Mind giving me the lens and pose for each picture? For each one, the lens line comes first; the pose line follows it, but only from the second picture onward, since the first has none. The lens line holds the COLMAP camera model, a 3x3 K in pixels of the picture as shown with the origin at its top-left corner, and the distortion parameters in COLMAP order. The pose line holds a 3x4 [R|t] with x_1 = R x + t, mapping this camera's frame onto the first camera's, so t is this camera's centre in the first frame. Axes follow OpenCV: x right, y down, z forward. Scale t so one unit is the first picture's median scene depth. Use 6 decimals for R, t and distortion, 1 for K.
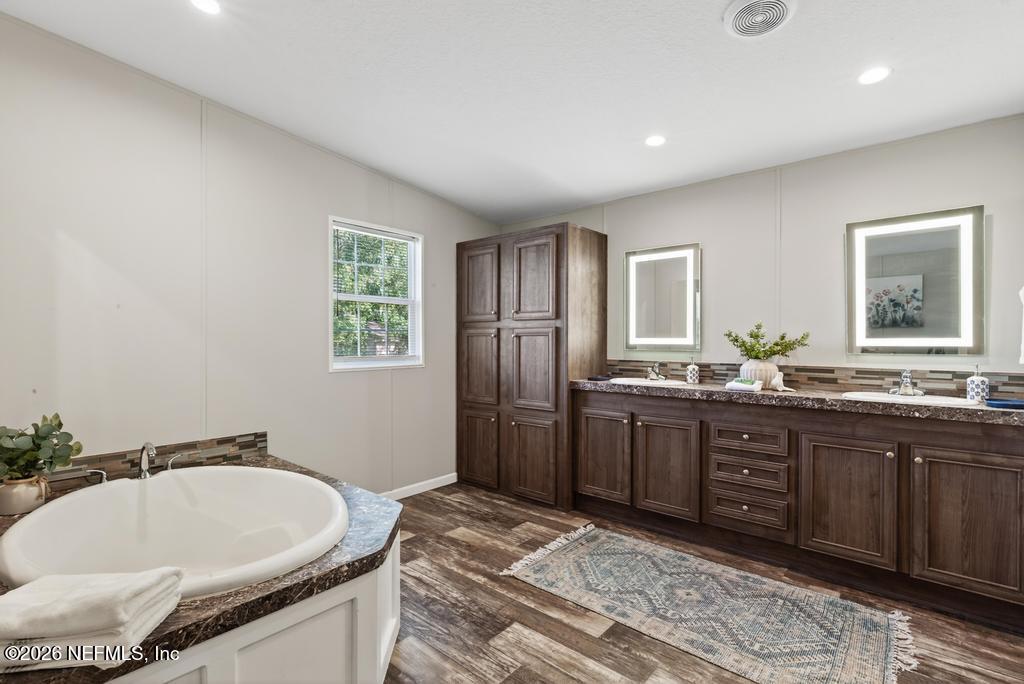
lens RADIAL K [[475.2, 0, 512.3], [0, 475.2, 329.4], [0, 0, 1]] dist [-0.000485, 0.000018]
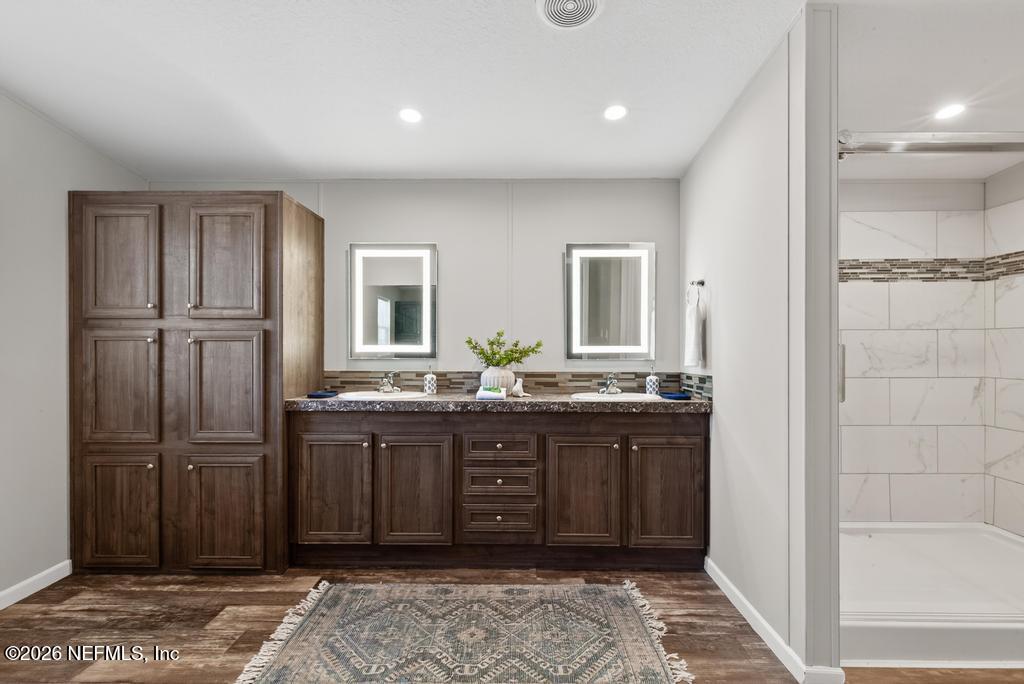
lens RADIAL K [[467.0, 0, 510.0], [0, 467.0, 345.9], [0, 0, 1]] dist [-0.001816, 0.000082]
pose [[0.760939, 0.003476, 0.648814, -0.097597], [-0.015727, 0.999791, 0.013088, 0.005326], [-0.648632, -0.020163, 0.760835, 0.211963]]
